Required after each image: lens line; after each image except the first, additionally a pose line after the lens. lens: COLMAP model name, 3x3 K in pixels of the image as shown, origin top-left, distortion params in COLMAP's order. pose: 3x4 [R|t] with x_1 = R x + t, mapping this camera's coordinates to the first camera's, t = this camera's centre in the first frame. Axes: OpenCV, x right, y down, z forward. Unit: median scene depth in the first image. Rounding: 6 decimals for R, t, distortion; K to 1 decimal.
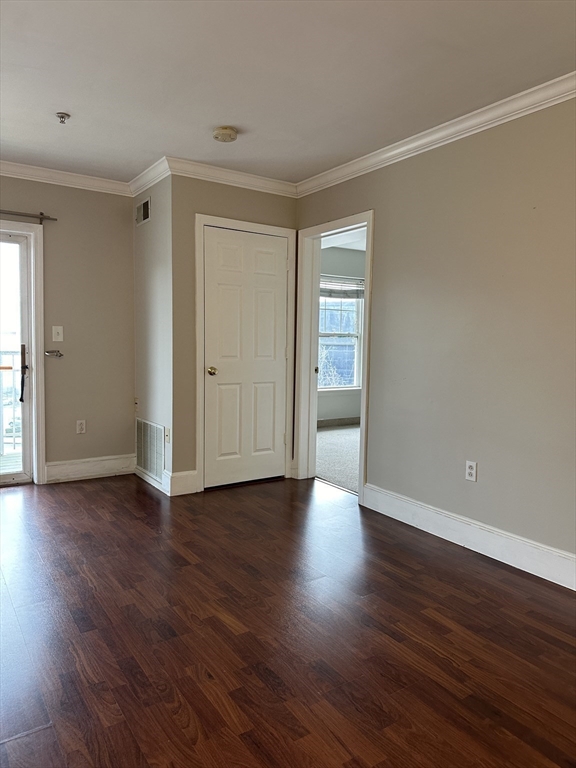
lens RADIAL K [[535.0, 0, 287.4], [0, 535.0, 382.1], [0, 0, 1]] dist [0.088813, -0.104104]
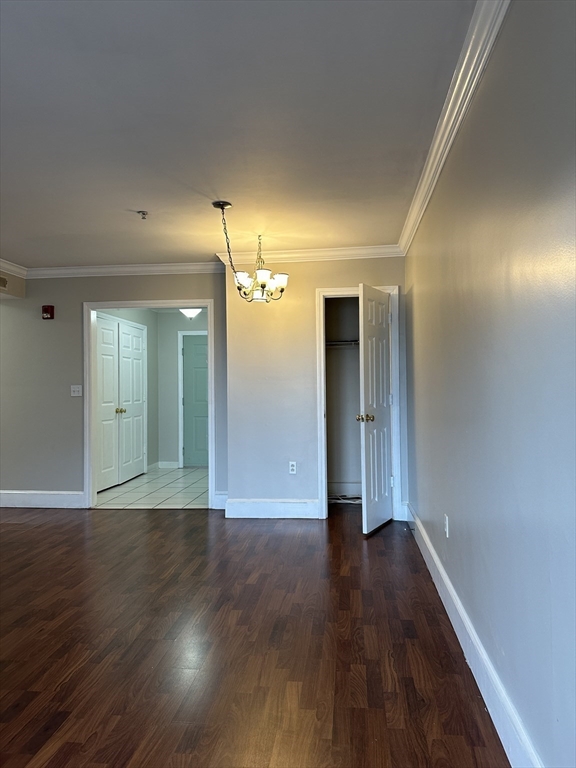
lens RADIAL K [[538.3, 0, 286.7], [0, 538.3, 381.3], [0, 0, 1]] dist [0.080173, -0.073898]
pose [[-0.759097, 0.004792, 0.650959, -0.706555], [0.050768, 0.997363, 0.051859, -0.066349], [-0.648994, 0.072413, -0.757339, 0.735230]]
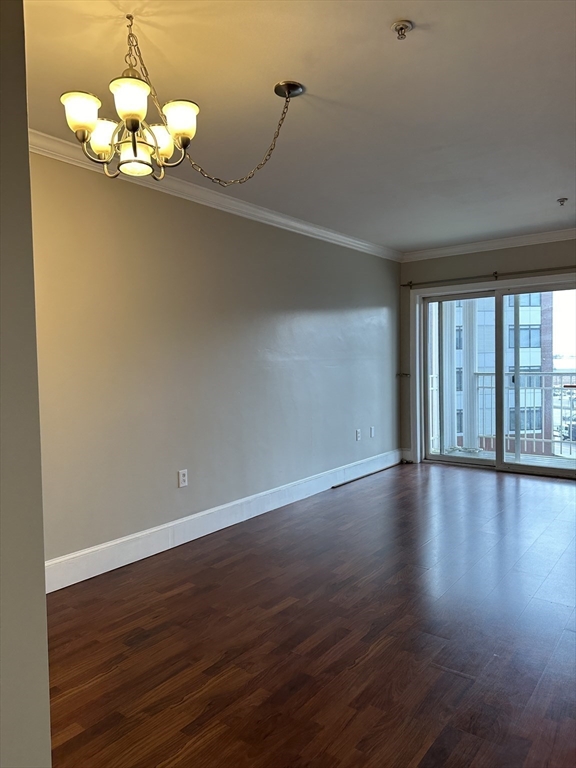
lens RADIAL K [[535.0, 0, 287.4], [0, 535.0, 382.1], [0, 0, 1]] dist [0.088813, -0.104104]
pose [[0.321988, 0.015828, -0.946611, 0.477069], [-0.050554, 0.998721, -0.000496, -0.000738], [0.945393, 0.048015, 0.322377, -0.045445]]
